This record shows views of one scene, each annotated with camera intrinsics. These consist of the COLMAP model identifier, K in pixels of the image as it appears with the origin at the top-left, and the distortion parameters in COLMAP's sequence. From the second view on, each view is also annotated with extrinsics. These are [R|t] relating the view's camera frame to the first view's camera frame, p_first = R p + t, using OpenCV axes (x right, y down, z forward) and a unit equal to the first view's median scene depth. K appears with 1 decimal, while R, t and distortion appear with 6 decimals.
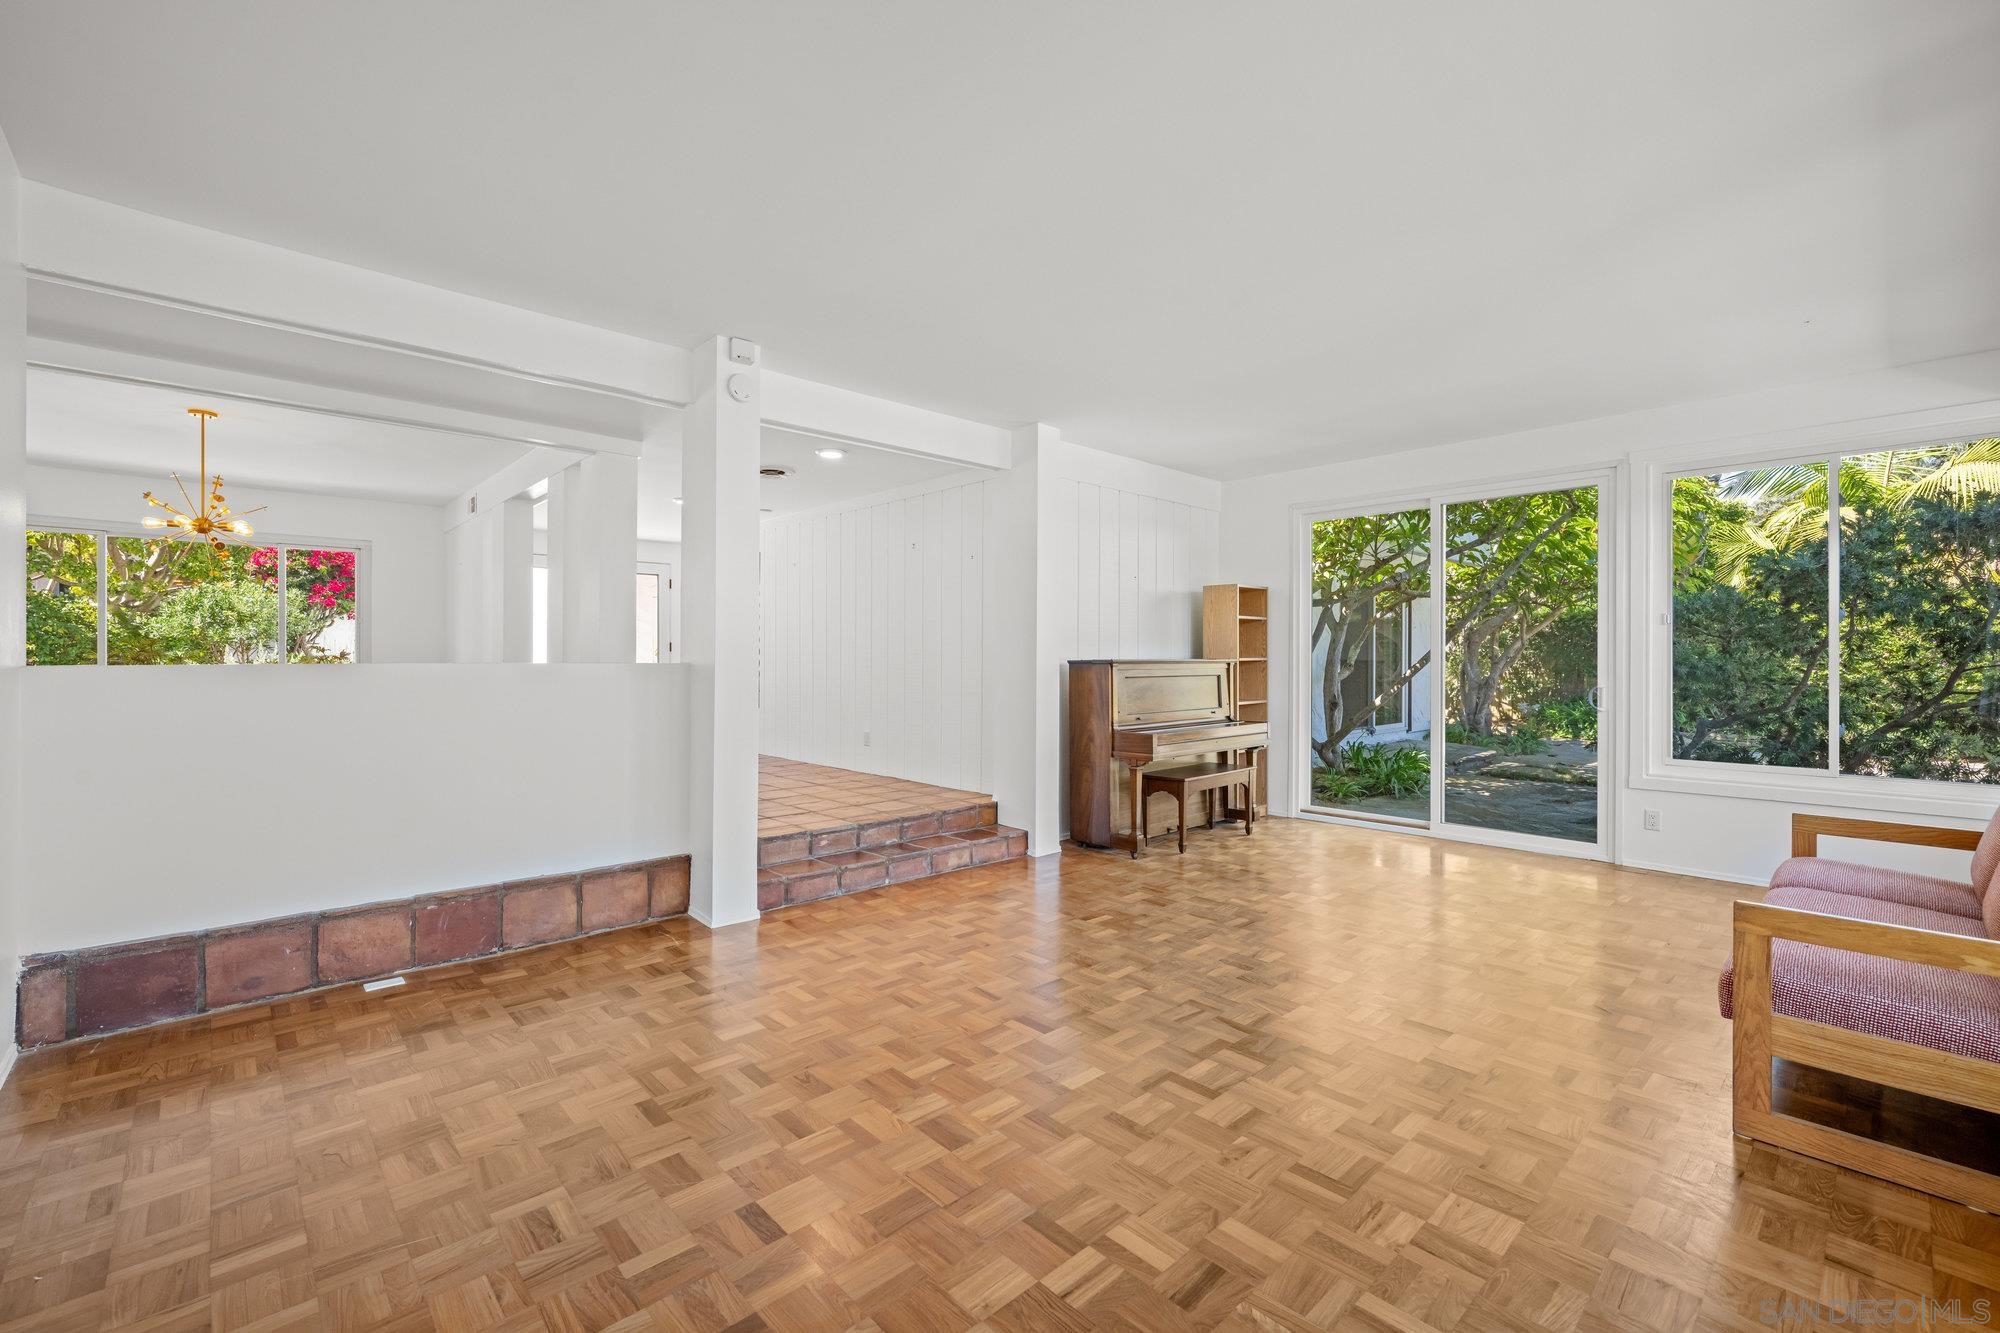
lens RADIAL K [[856.1, 0, 1000.0], [0, 856.1, 666.5], [0, 0, 1]] dist [0.000073, 0.000048]
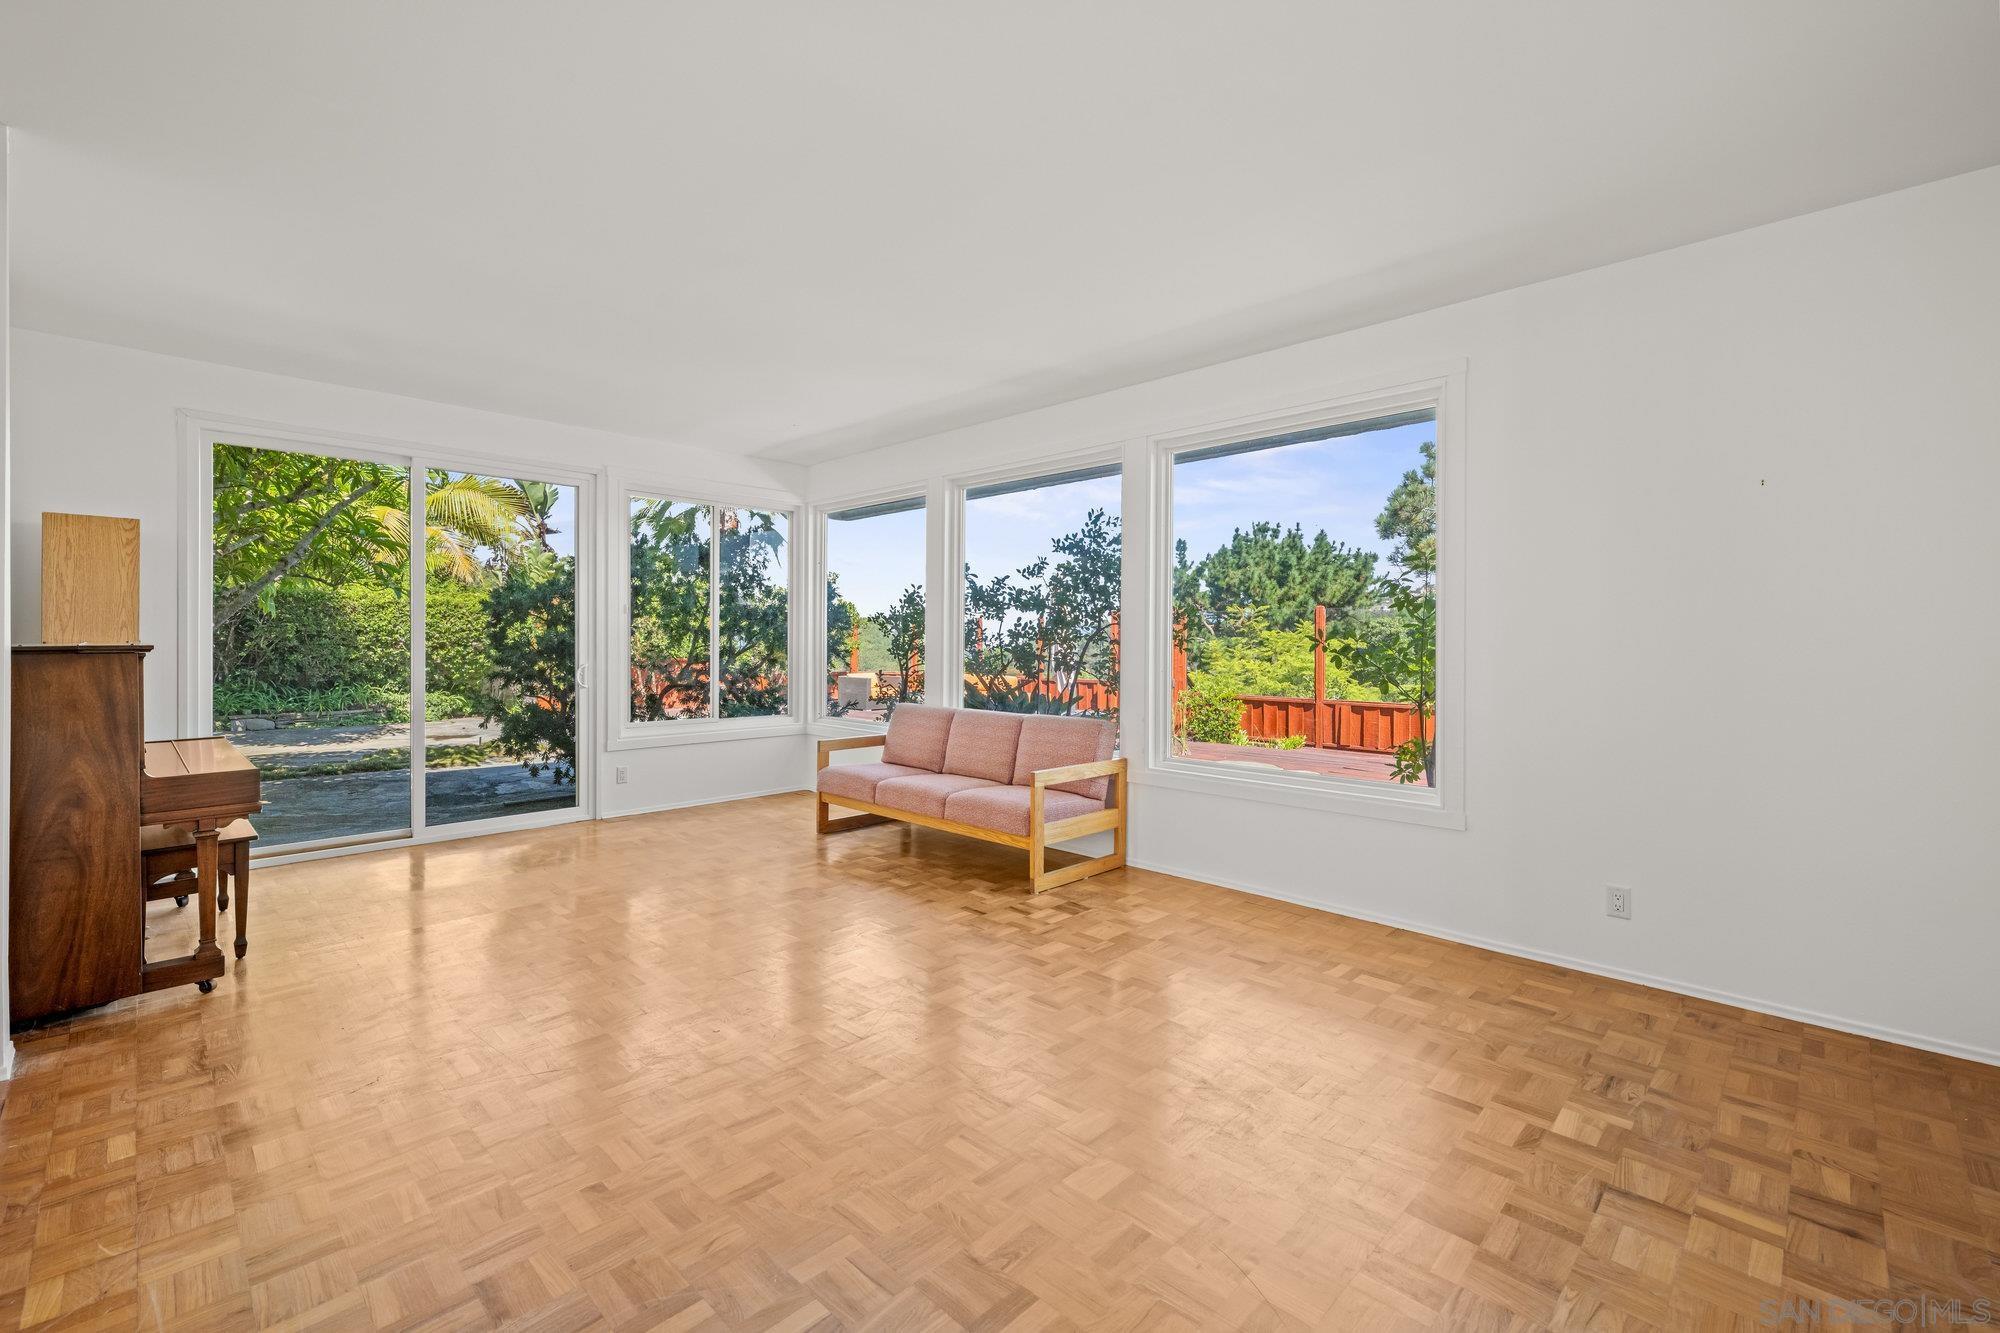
lens RADIAL K [[872.3, 0, 991.9], [0, 872.3, 642.1], [0, 0, 1]] dist [-0.000480, 0.000099]
pose [[-0.066796, -0.003305, 0.997761, -0.485250], [-0.004574, 0.999985, 0.003006, -0.014171], [-0.997756, -0.004363, -0.066810, 0.540725]]
